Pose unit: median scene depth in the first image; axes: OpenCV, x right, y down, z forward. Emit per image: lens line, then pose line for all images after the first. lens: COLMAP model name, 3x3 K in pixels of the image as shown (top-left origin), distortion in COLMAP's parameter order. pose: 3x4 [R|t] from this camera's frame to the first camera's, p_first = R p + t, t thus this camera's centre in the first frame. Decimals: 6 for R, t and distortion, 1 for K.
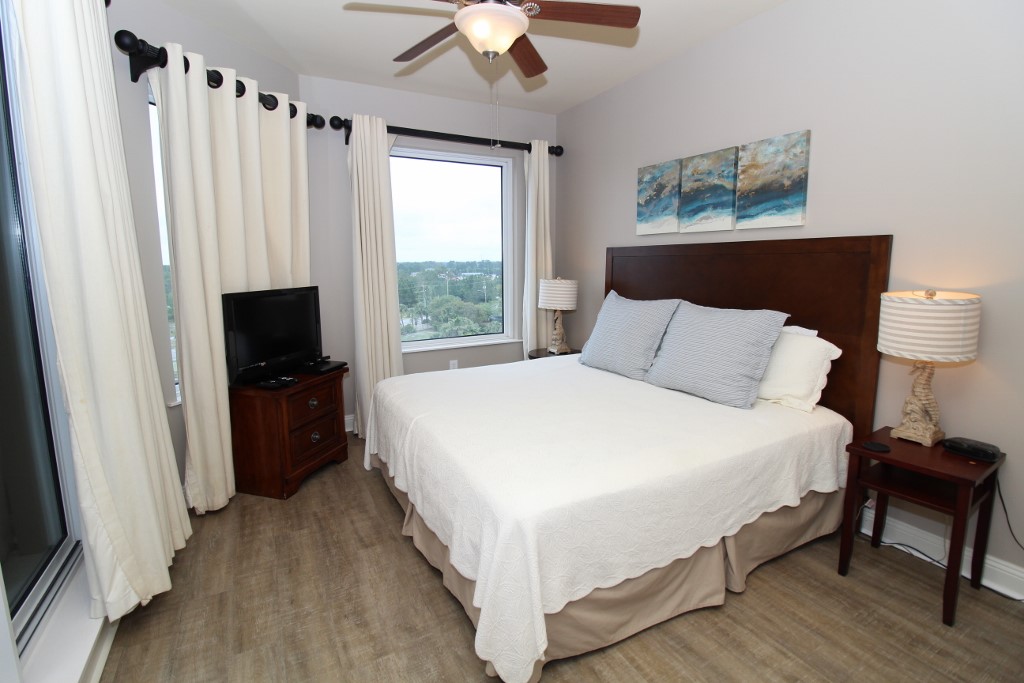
lens RADIAL K [[473.8, 0, 506.7], [0, 473.8, 324.0], [0, 0, 1]] dist [0.009256, -0.018124]
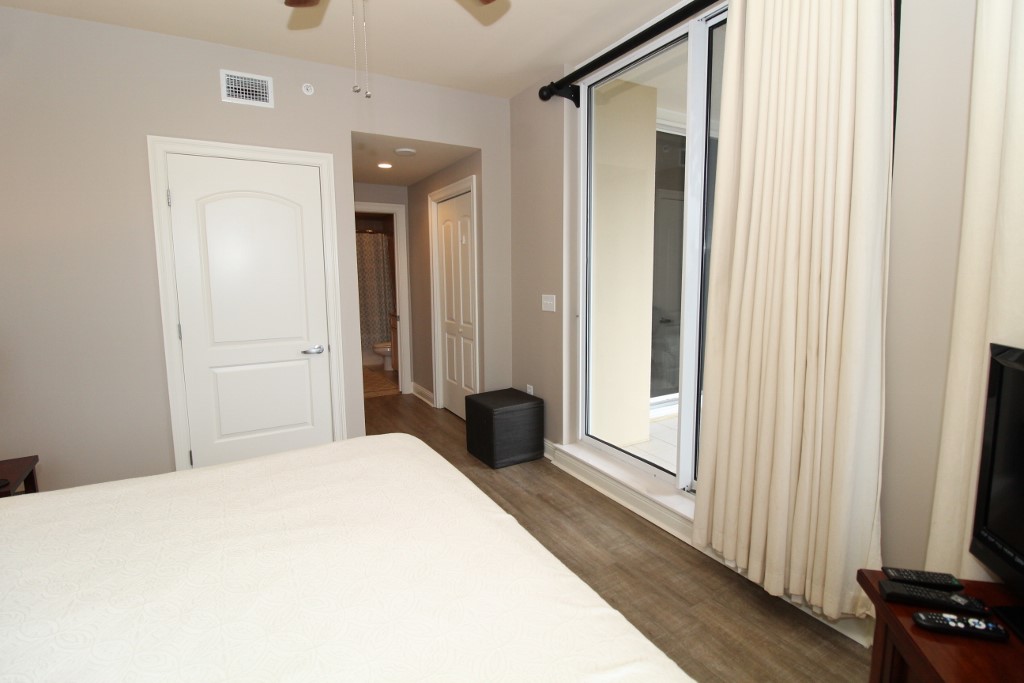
lens RADIAL K [[473.8, 0, 506.7], [0, 473.8, 324.0], [0, 0, 1]] dist [0.009256, -0.018124]
pose [[-0.999286, 0.020983, -0.031423, -0.122237], [0.012806, 0.970488, 0.240808, -0.150111], [0.035548, 0.240234, -0.970064, 1.119304]]
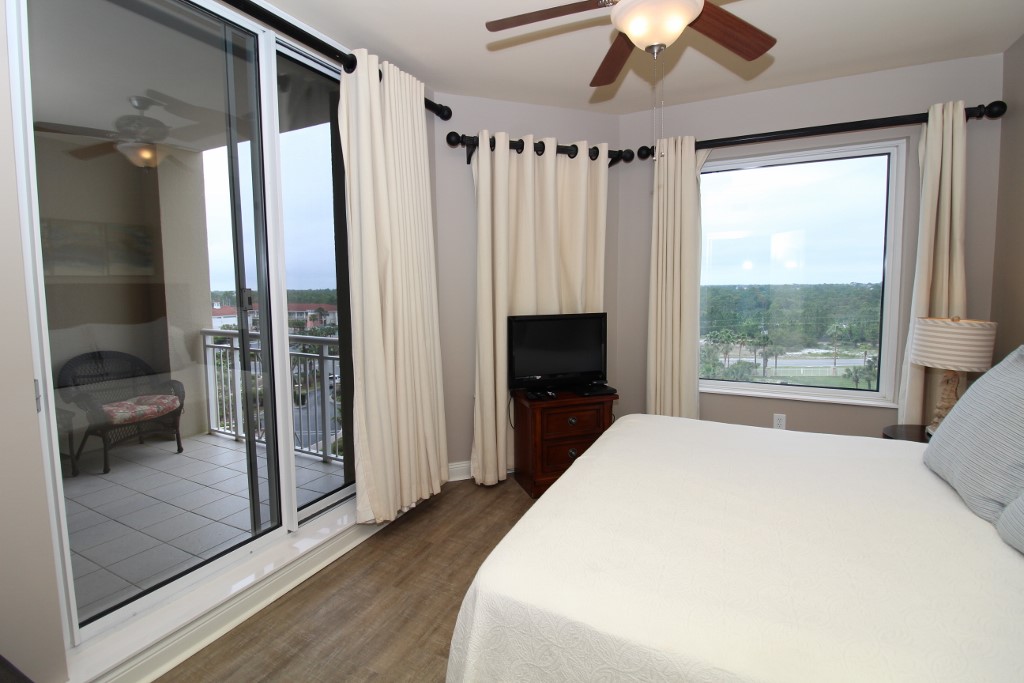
lens RADIAL K [[473.8, 0, 506.7], [0, 473.8, 324.0], [0, 0, 1]] dist [0.009256, -0.018124]
pose [[0.575322, 0.066805, -0.815195, 0.343993], [-0.102497, 0.994691, 0.009178, -0.043742], [0.811480, 0.078275, 0.579115, 0.223101]]
